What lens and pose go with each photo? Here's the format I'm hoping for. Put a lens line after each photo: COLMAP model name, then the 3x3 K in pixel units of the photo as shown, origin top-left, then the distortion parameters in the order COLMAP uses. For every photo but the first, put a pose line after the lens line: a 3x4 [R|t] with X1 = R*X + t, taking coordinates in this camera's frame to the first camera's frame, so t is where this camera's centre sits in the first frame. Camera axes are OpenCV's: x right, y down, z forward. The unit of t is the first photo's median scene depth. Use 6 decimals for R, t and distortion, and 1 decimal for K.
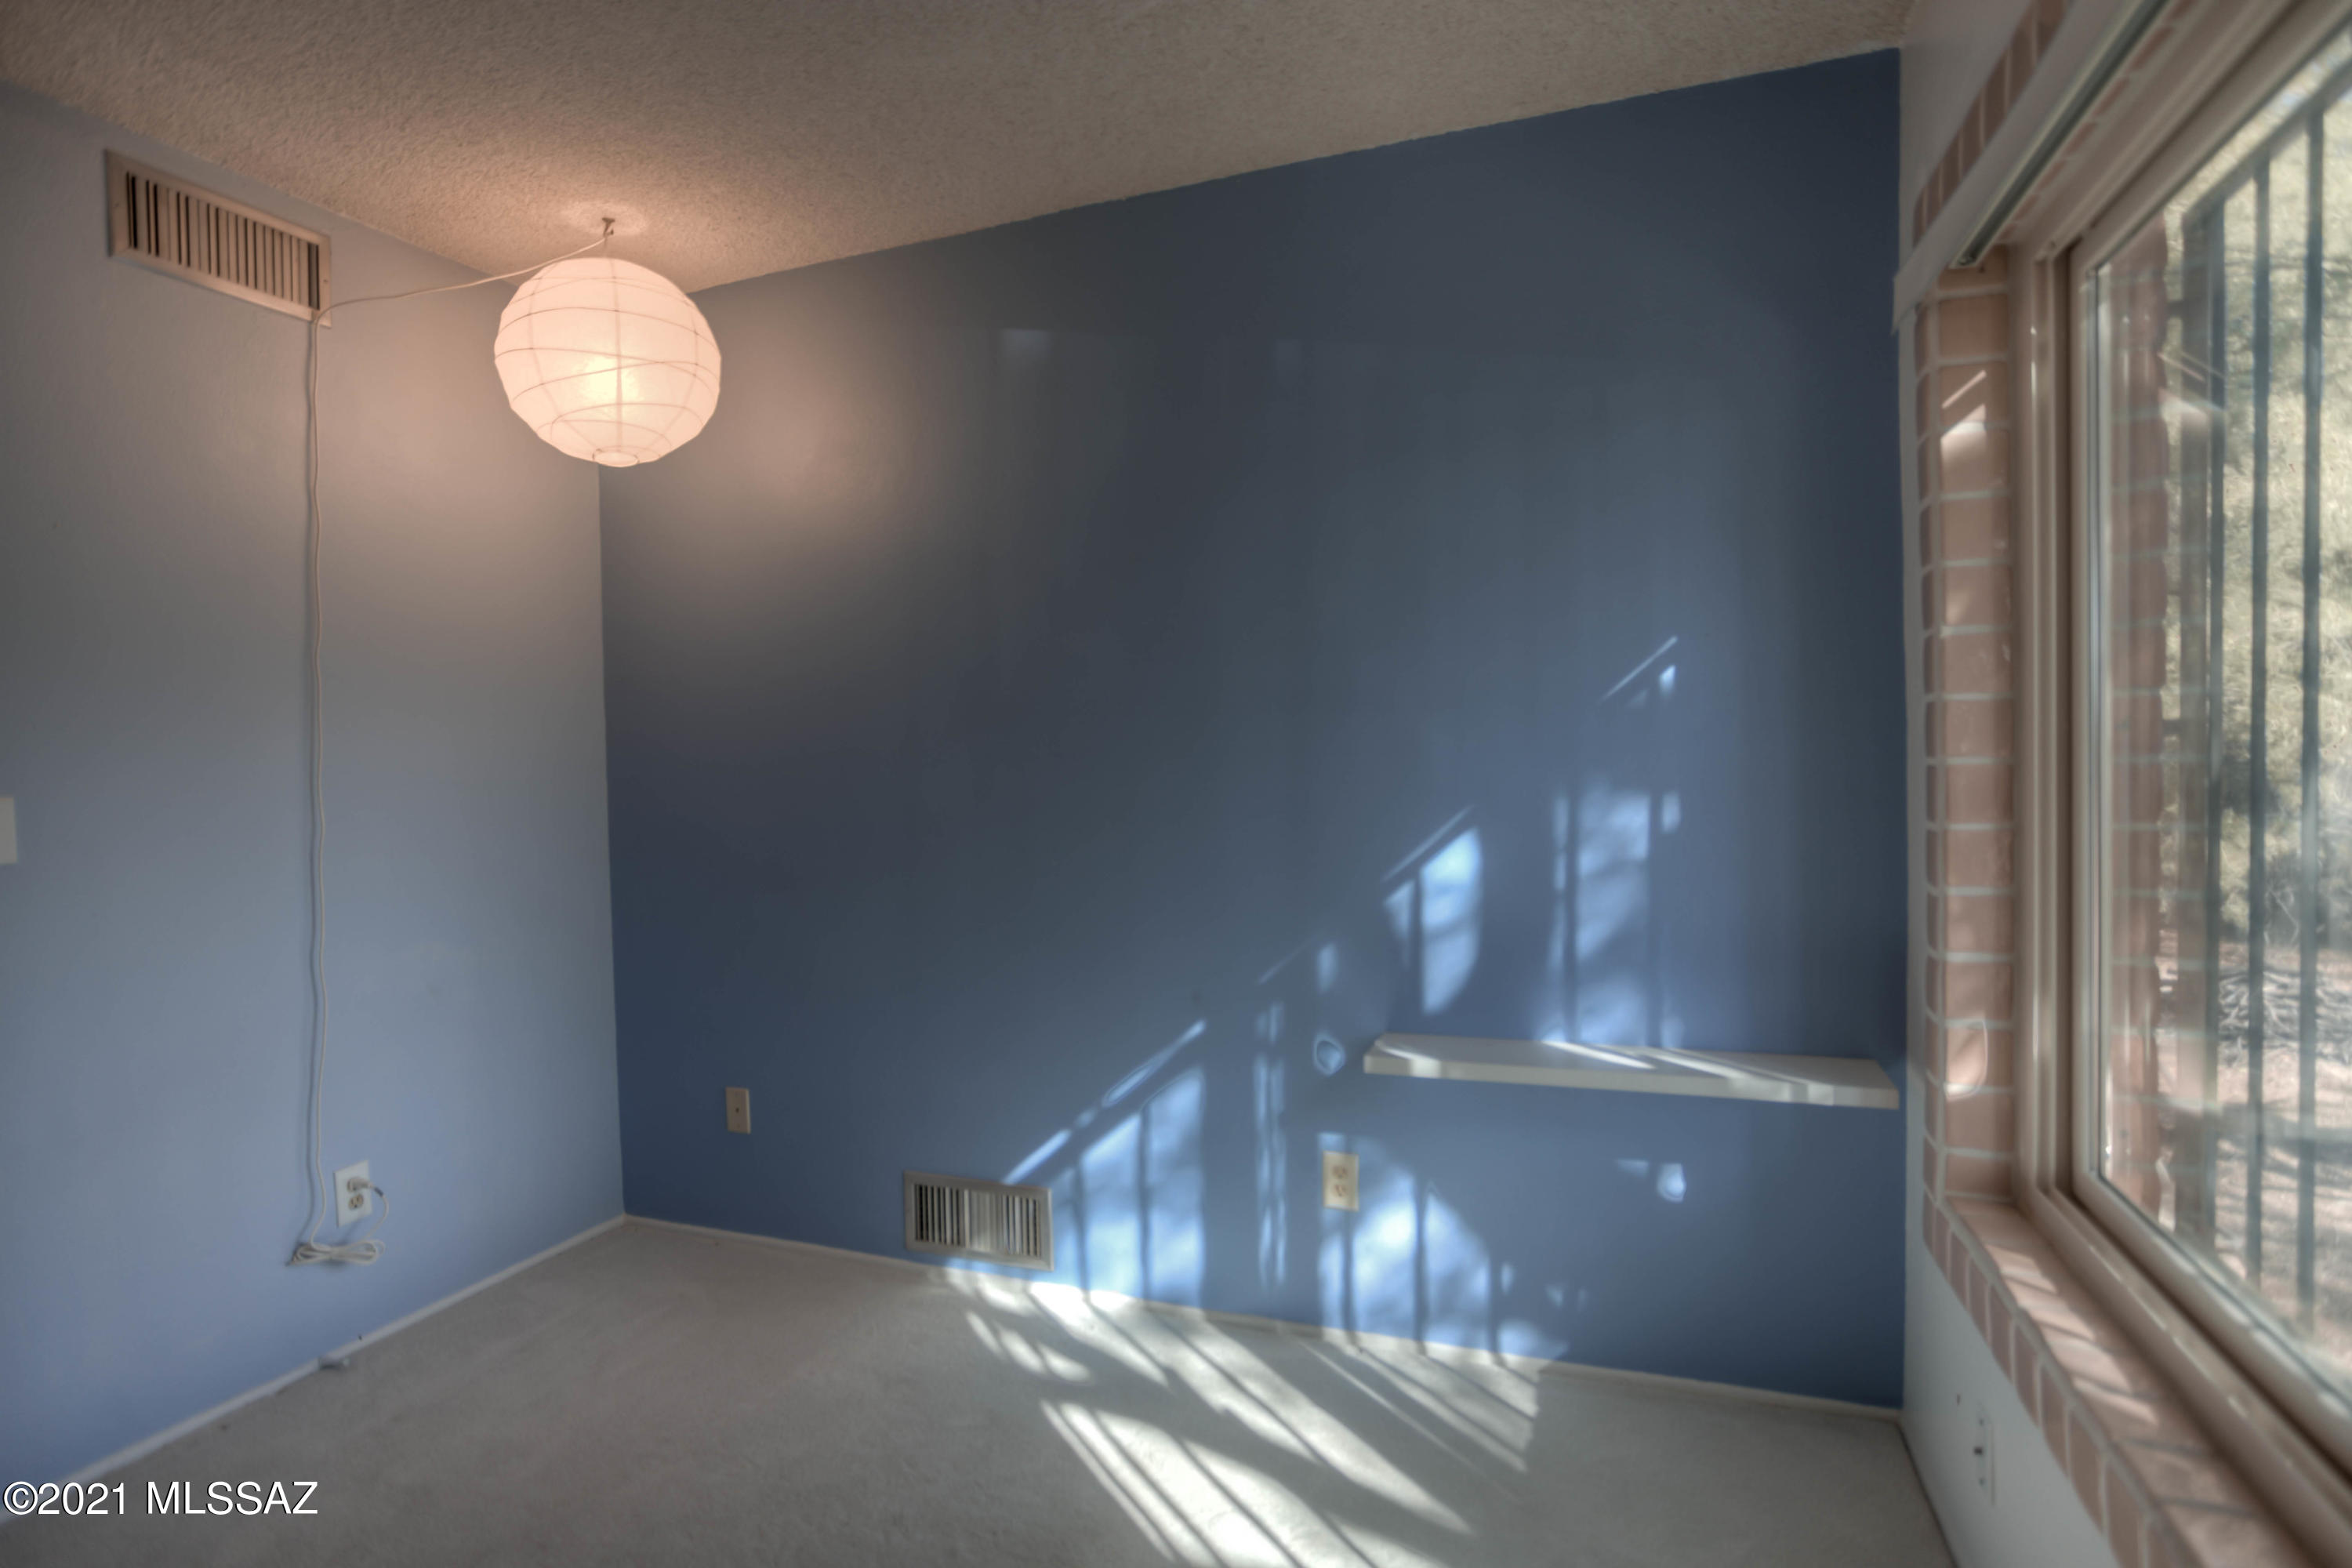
lens RADIAL K [[1271.0, 0, 1176.0], [0, 1271.0, 784.0], [0, 0, 1]] dist [0.049328, 0.000182]
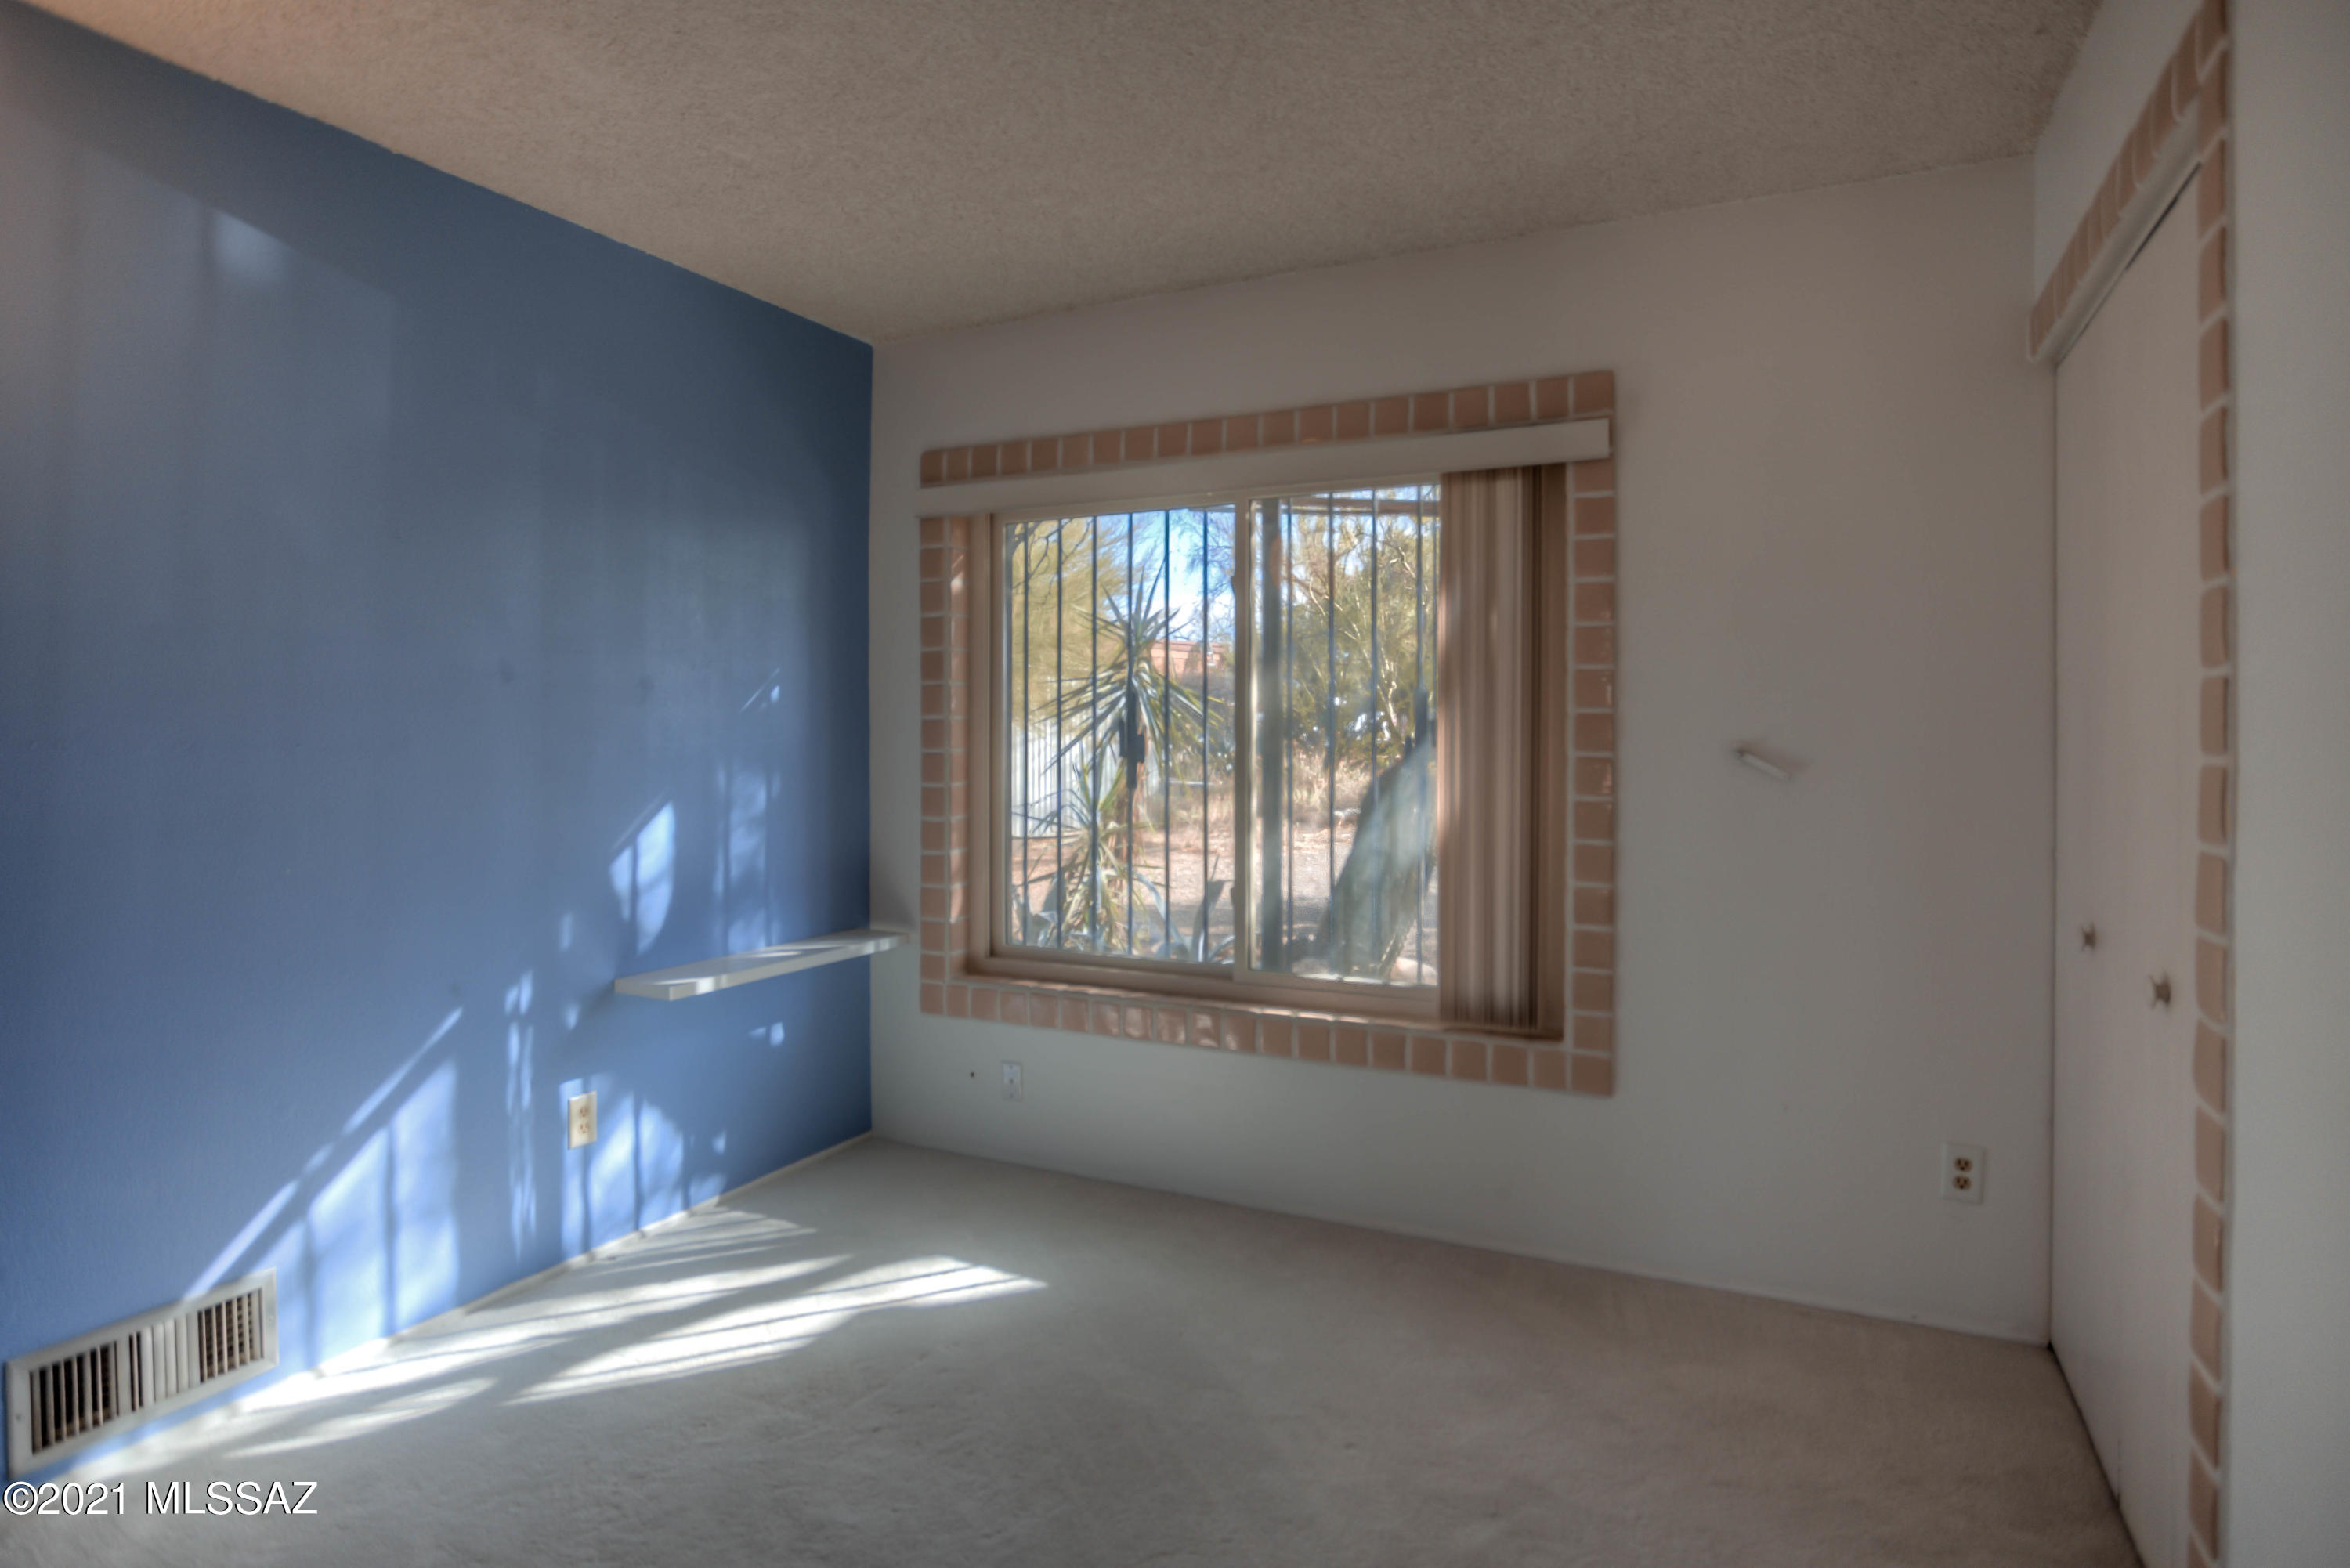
lens RADIAL K [[1271.5, 0, 1172.8], [0, 1271.5, 737.8], [0, 0, 1]] dist [0.002965, 0.000508]
pose [[0.096151, 0.028027, 0.994972, -0.963050], [0.030477, 0.999052, -0.031087, 0.026532], [-0.994900, 0.033313, 0.095205, 0.375205]]
